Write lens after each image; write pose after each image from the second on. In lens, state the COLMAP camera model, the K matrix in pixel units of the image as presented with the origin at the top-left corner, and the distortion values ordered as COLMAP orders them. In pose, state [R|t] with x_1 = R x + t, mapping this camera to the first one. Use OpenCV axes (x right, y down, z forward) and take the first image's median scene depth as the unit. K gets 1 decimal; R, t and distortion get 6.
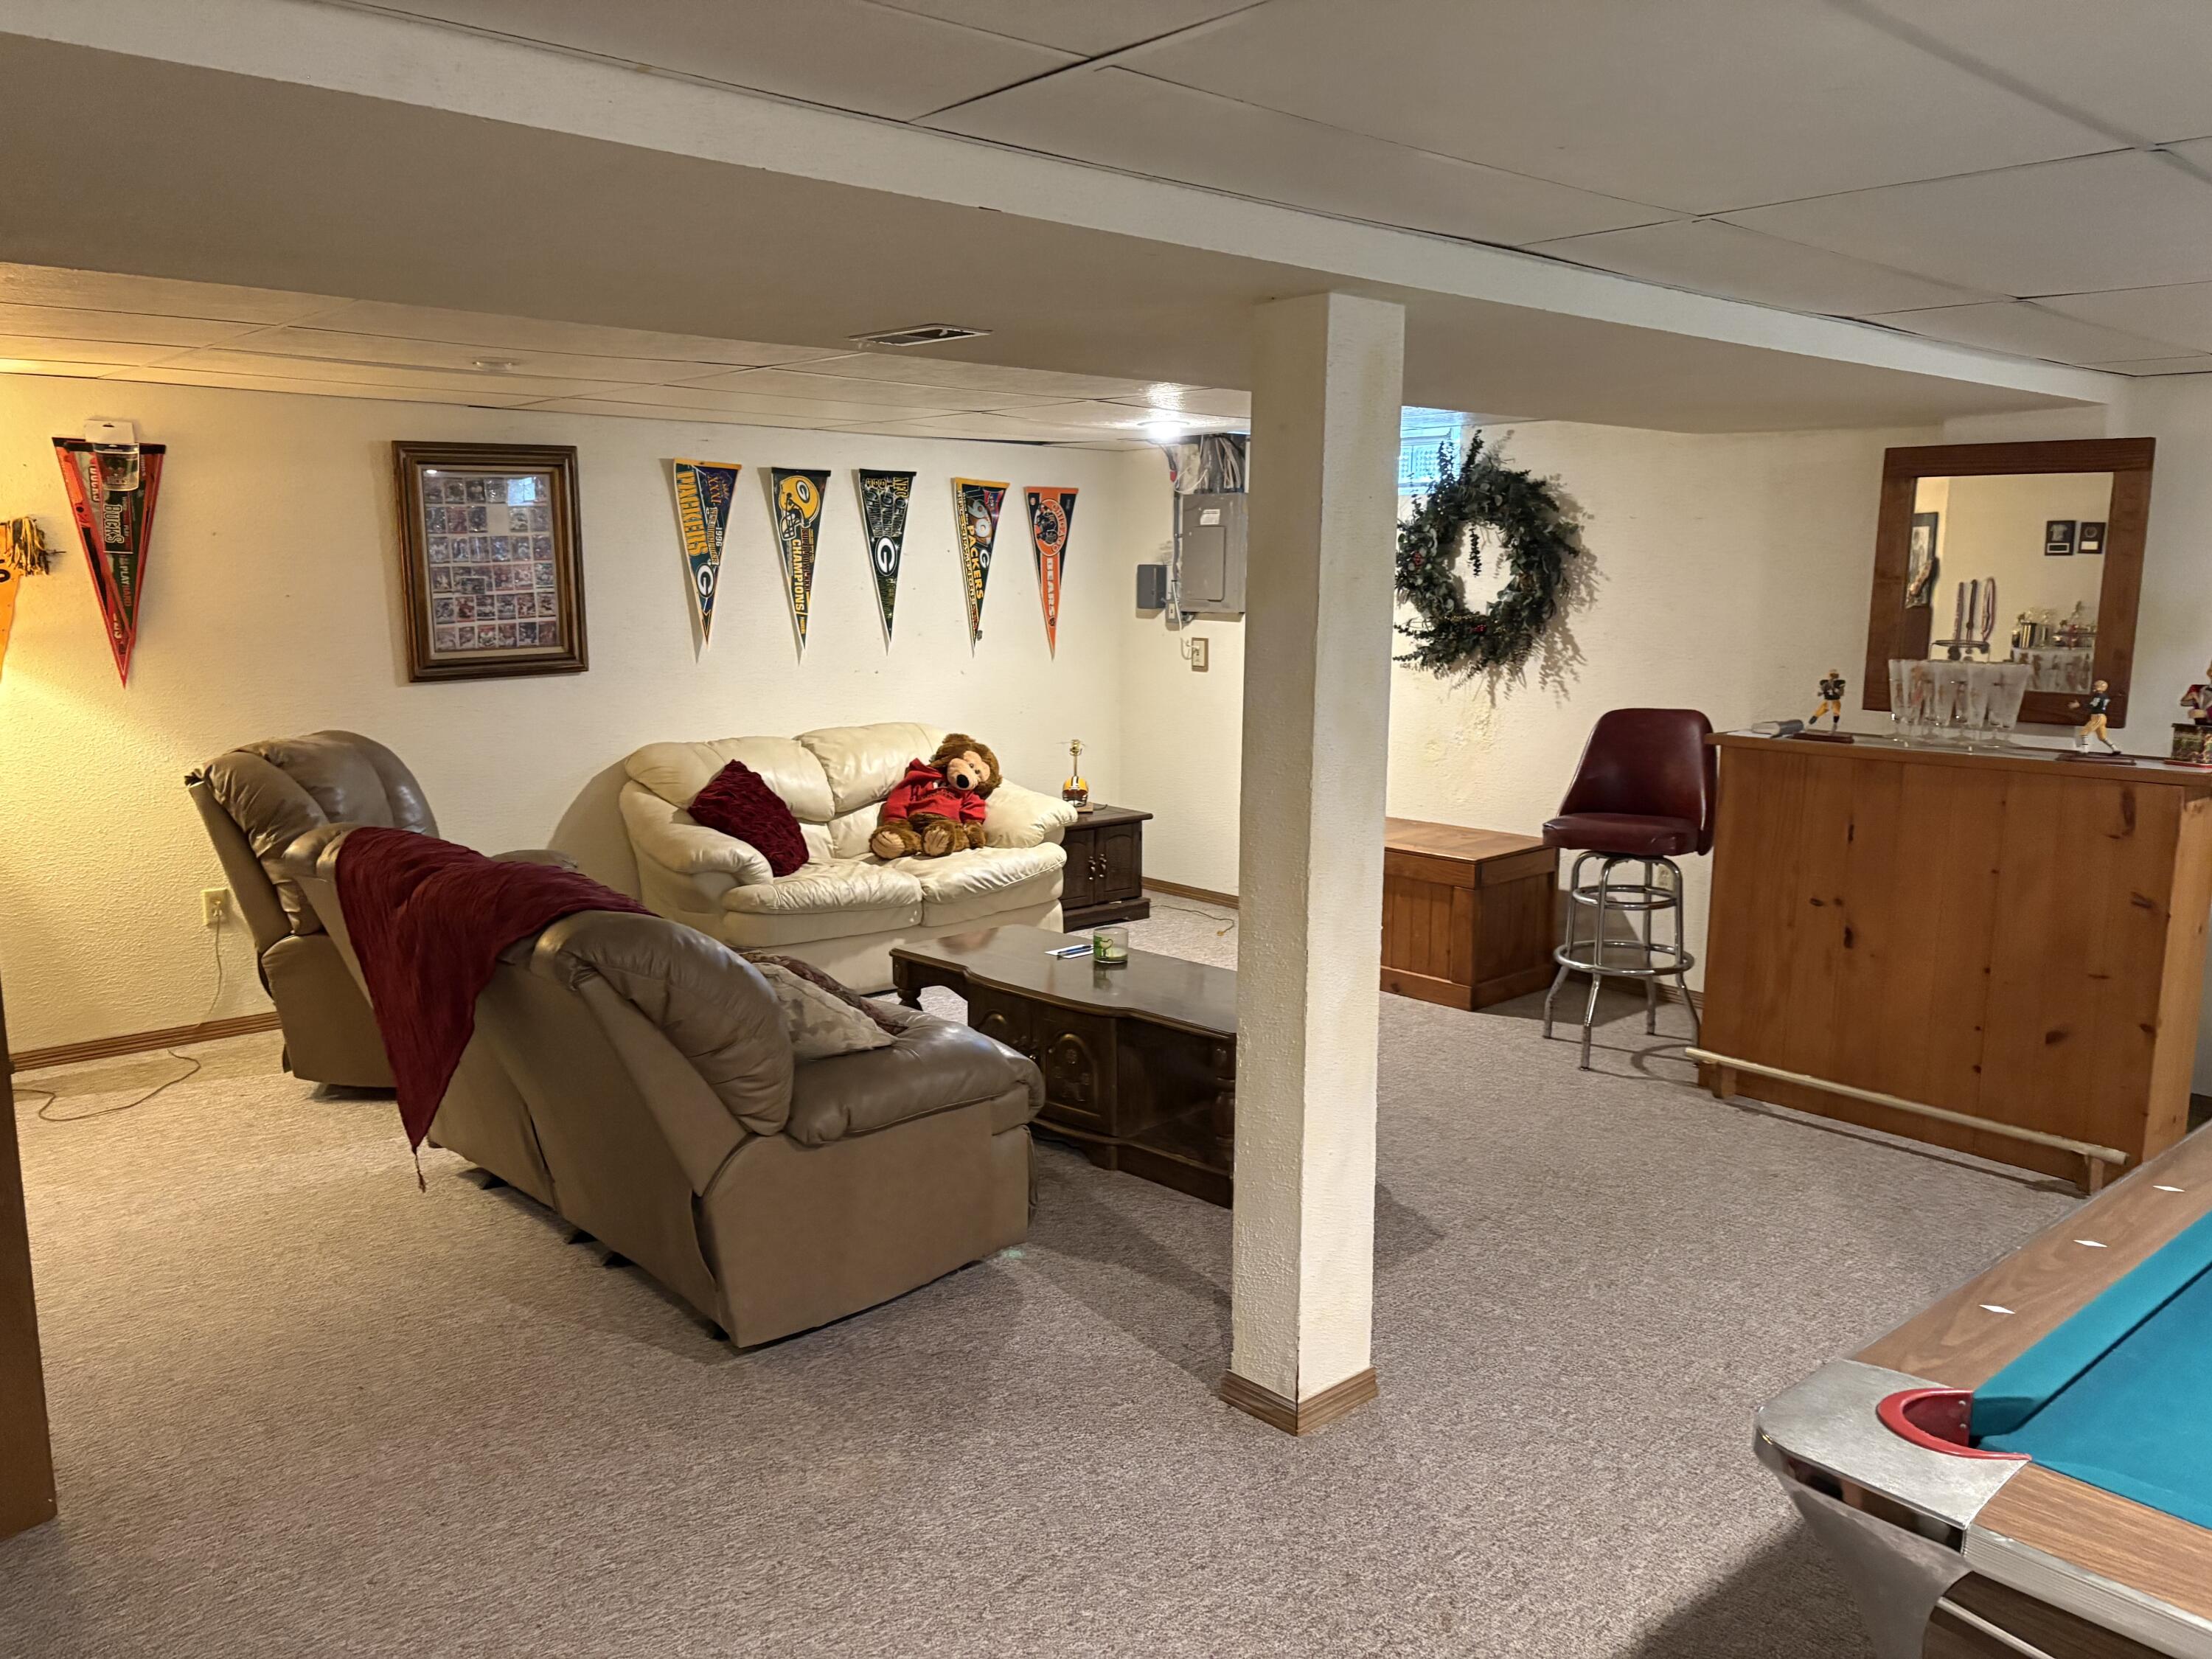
lens RADIAL K [[1672.2, 0, 1101.6], [0, 1672.2, 834.4], [0, 0, 1]] dist [0.017104, 0.003641]
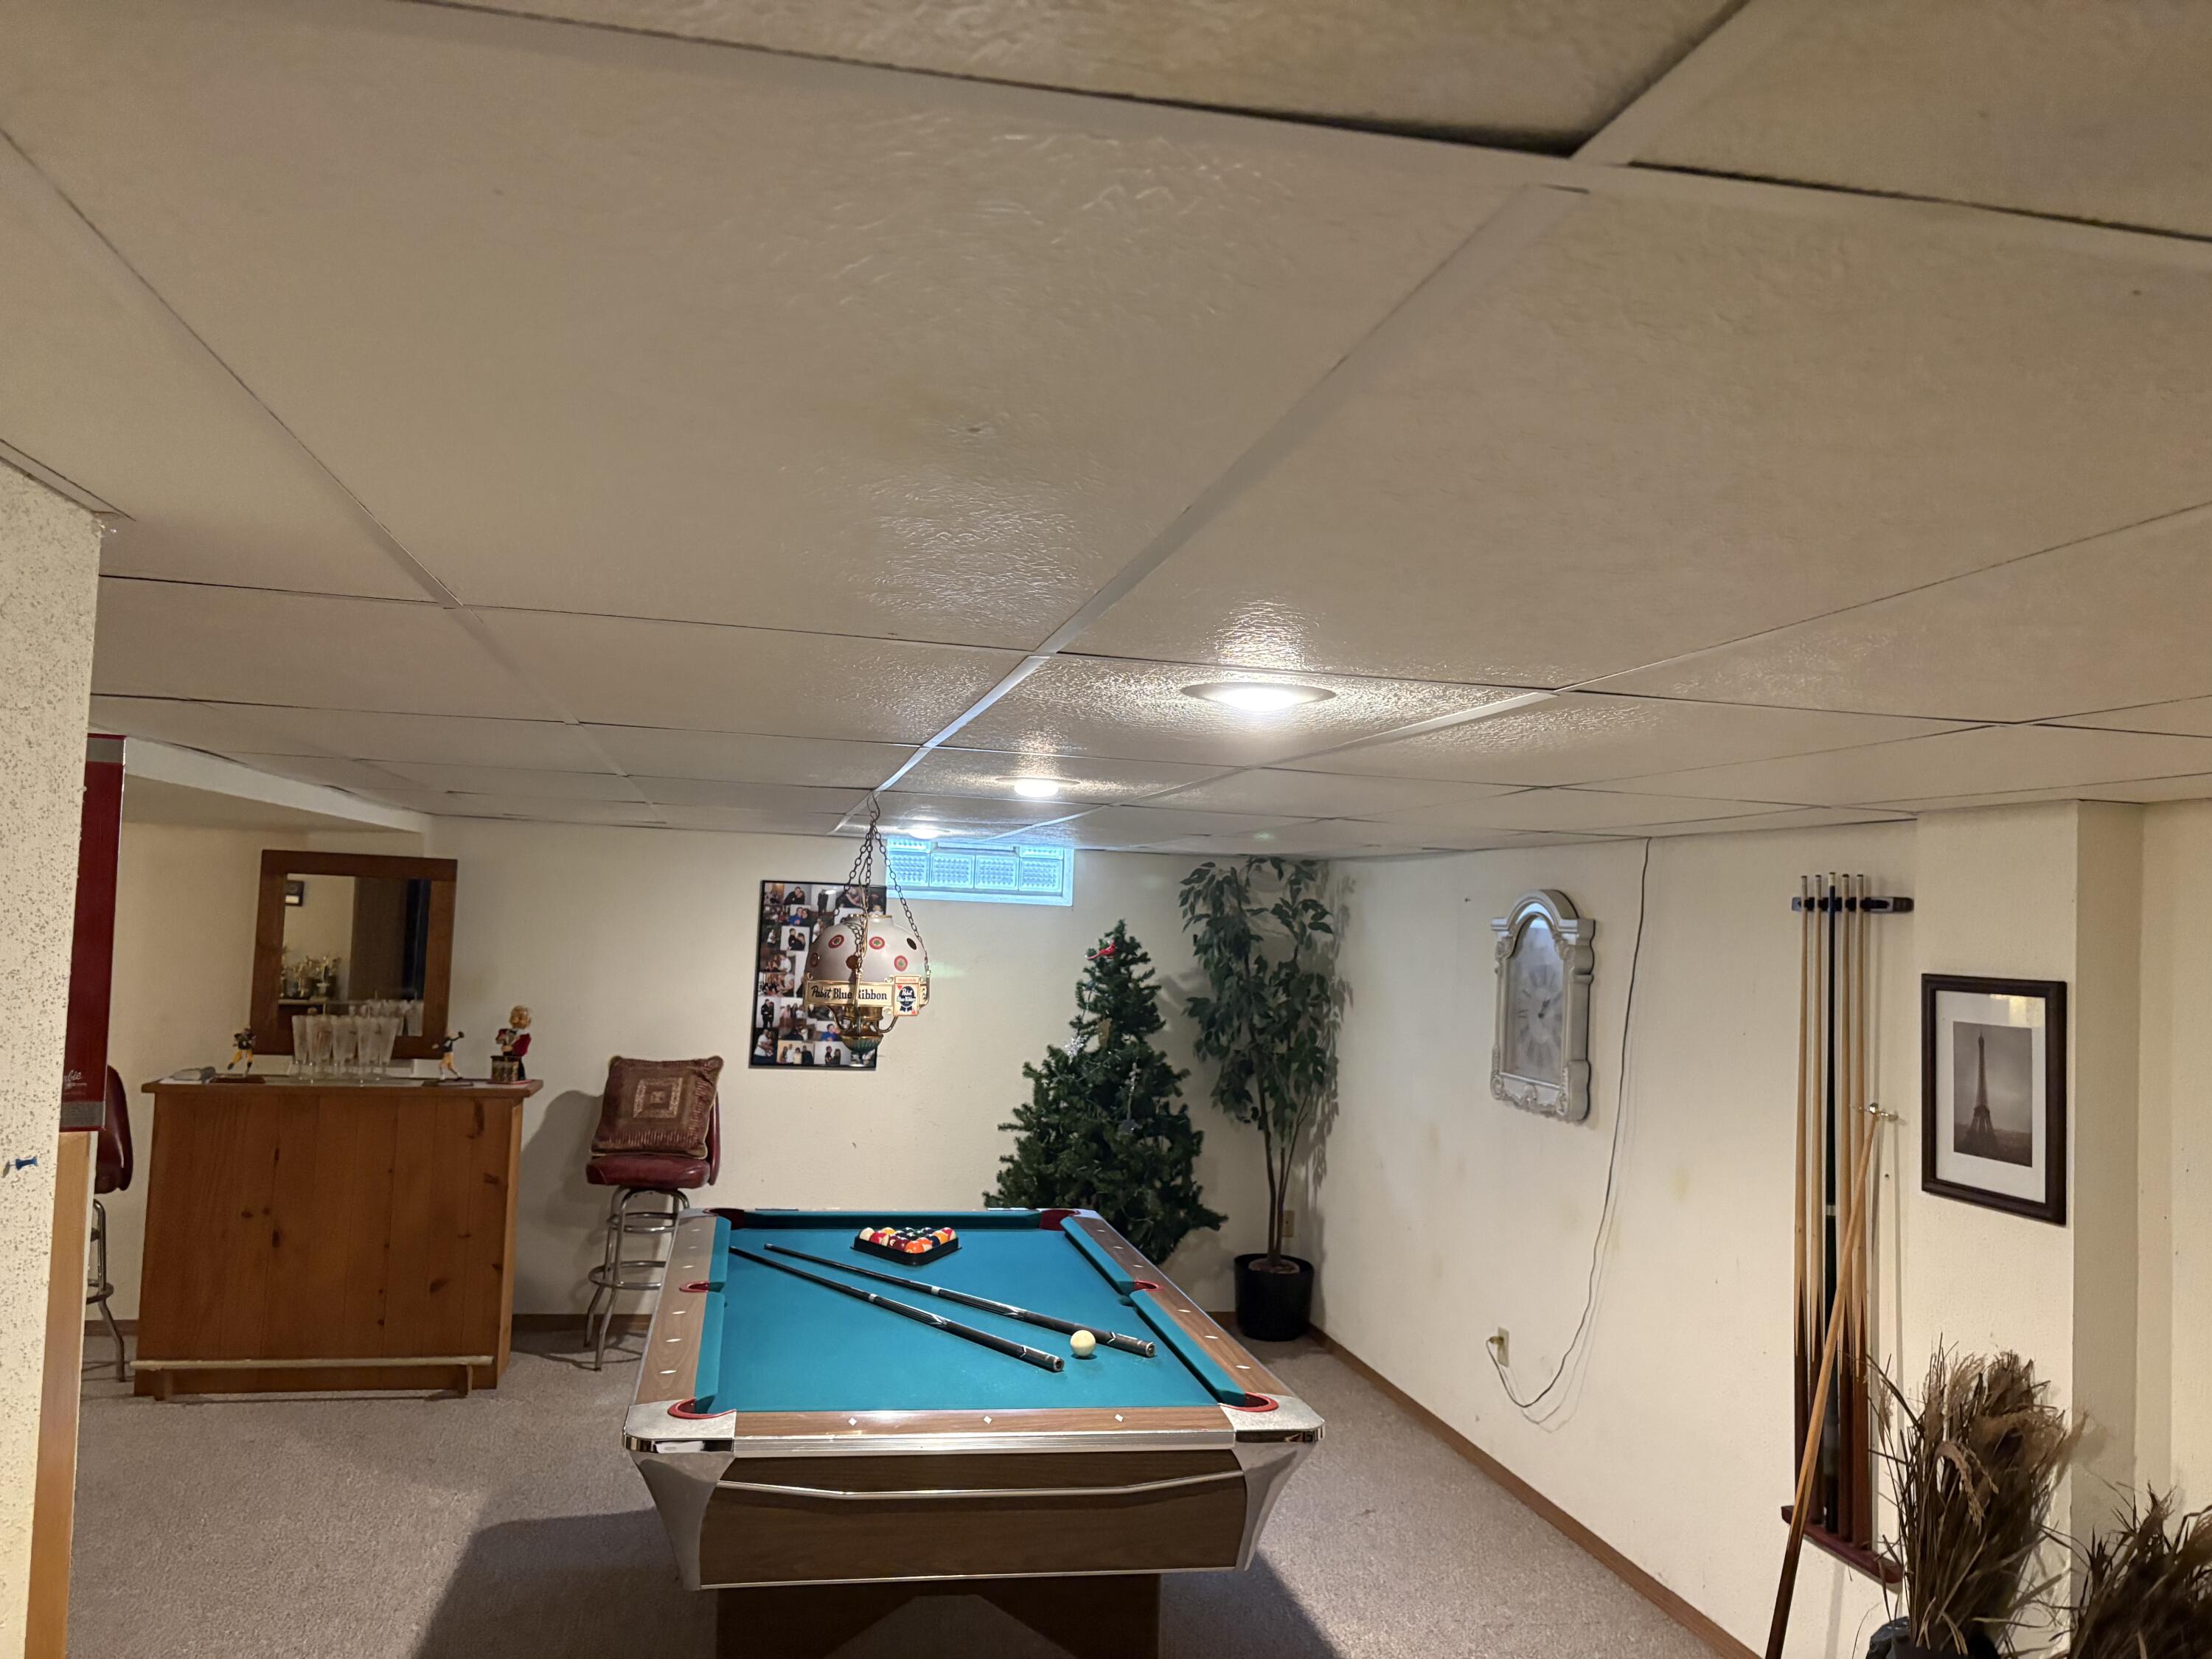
lens RADIAL K [[1672.2, 0, 1101.9], [0, 1672.2, 828.9], [0, 0, 1]] dist [0.017104, 0.003641]
pose [[0.486939, 0.065063, 0.871009, -0.380337], [0.101200, 0.986303, -0.130251, -0.015308], [-0.867553, 0.151570, 0.473685, -0.185312]]
